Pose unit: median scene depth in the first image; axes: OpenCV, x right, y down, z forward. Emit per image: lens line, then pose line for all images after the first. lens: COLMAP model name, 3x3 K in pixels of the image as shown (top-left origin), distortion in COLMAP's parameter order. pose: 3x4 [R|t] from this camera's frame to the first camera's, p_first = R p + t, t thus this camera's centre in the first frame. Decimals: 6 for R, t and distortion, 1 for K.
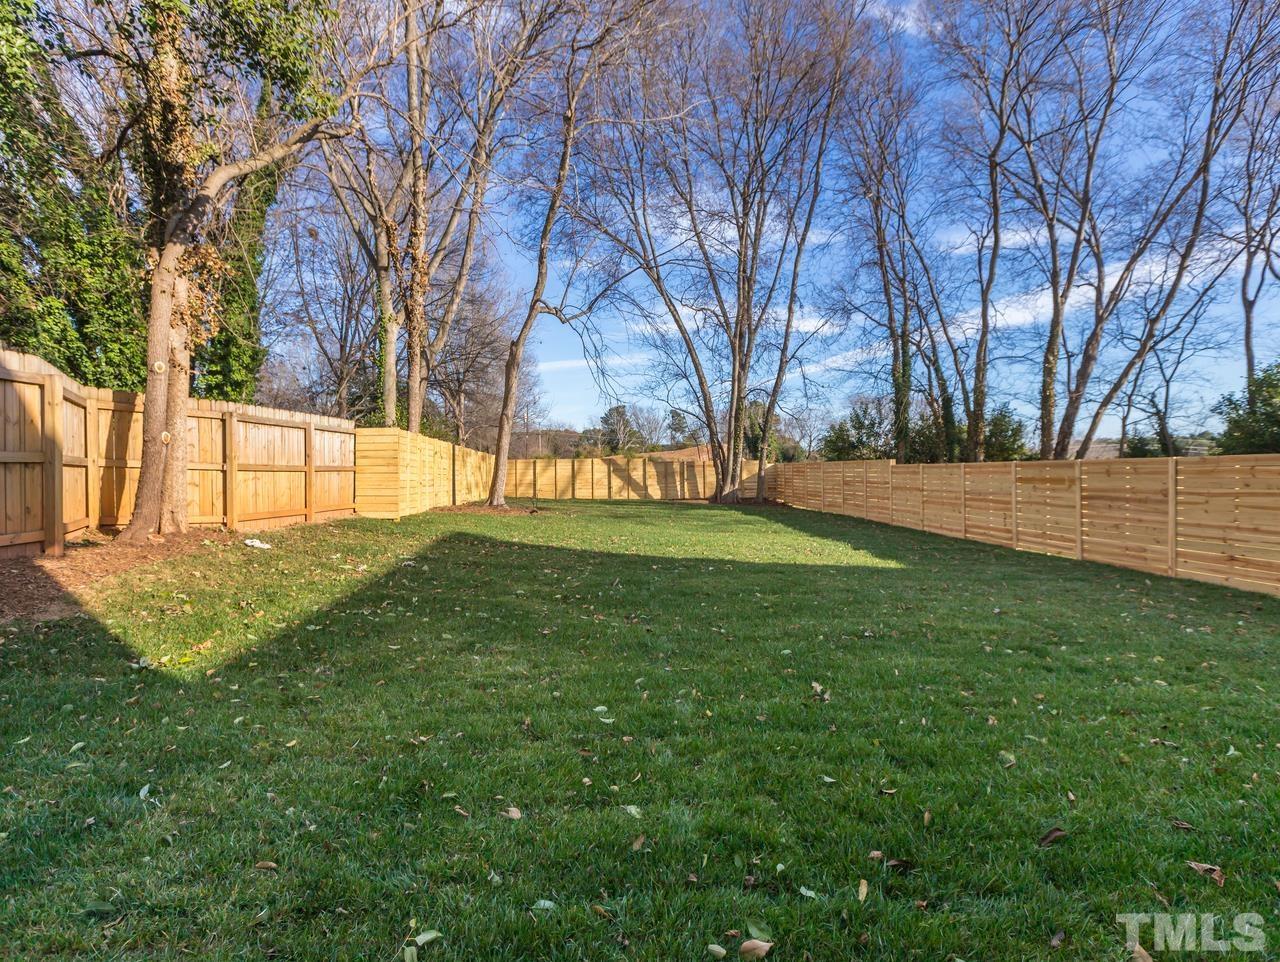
lens RADIAL K [[646.2, 0, 632.7], [0, 646.2, 484.4], [0, 0, 1]] dist [-0.000608, -0.001504]
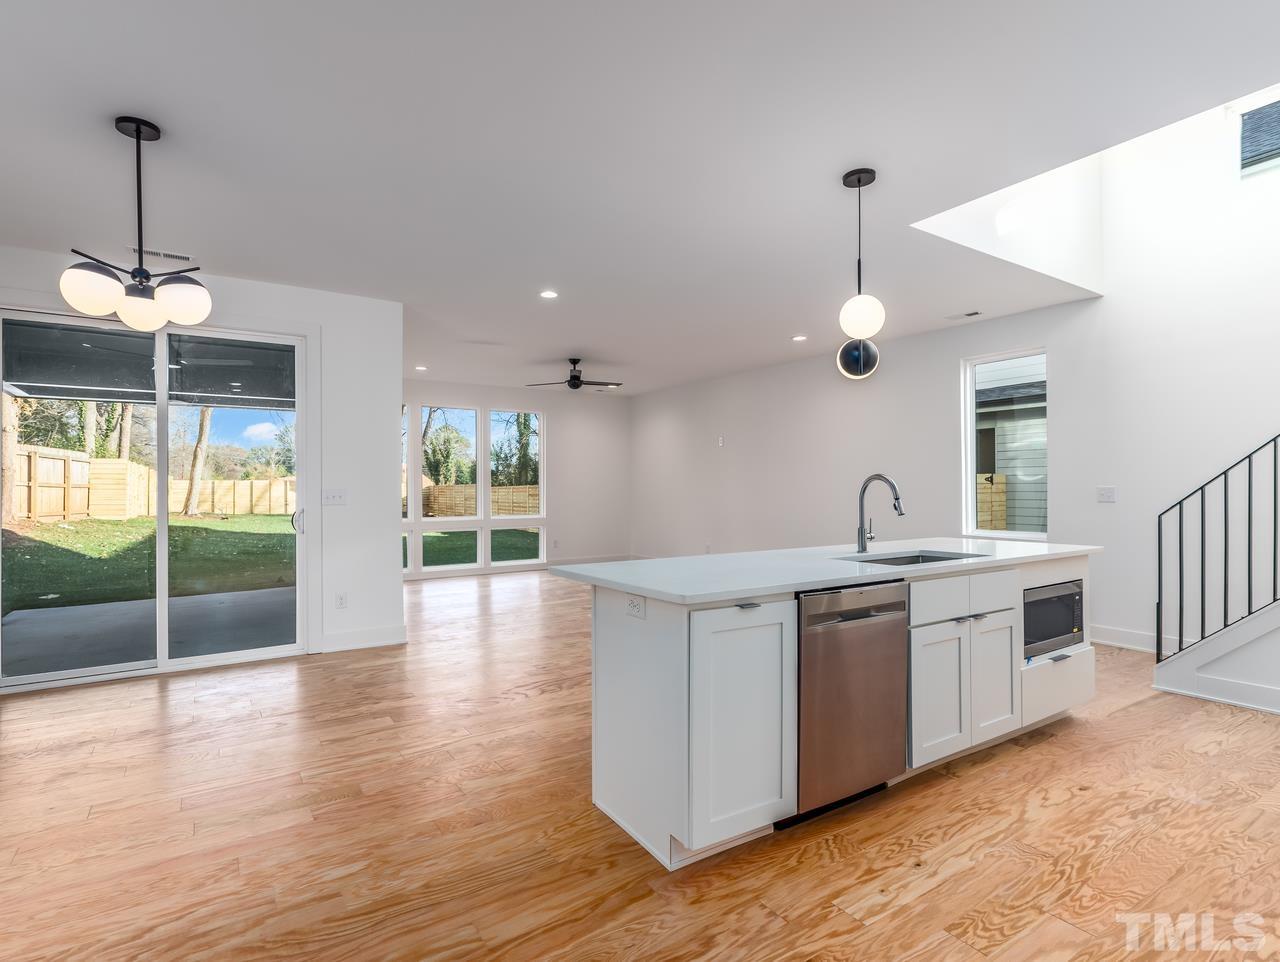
lens RADIAL K [[646.2, 0, 632.7], [0, 646.2, 484.4], [0, 0, 1]] dist [-0.000608, -0.001504]
pose [[0.896516, 0.009995, 0.442899, 0.020878], [0.005626, 0.999408, -0.033943, 0.024516], [-0.442976, 0.032922, 0.895929, -0.742277]]
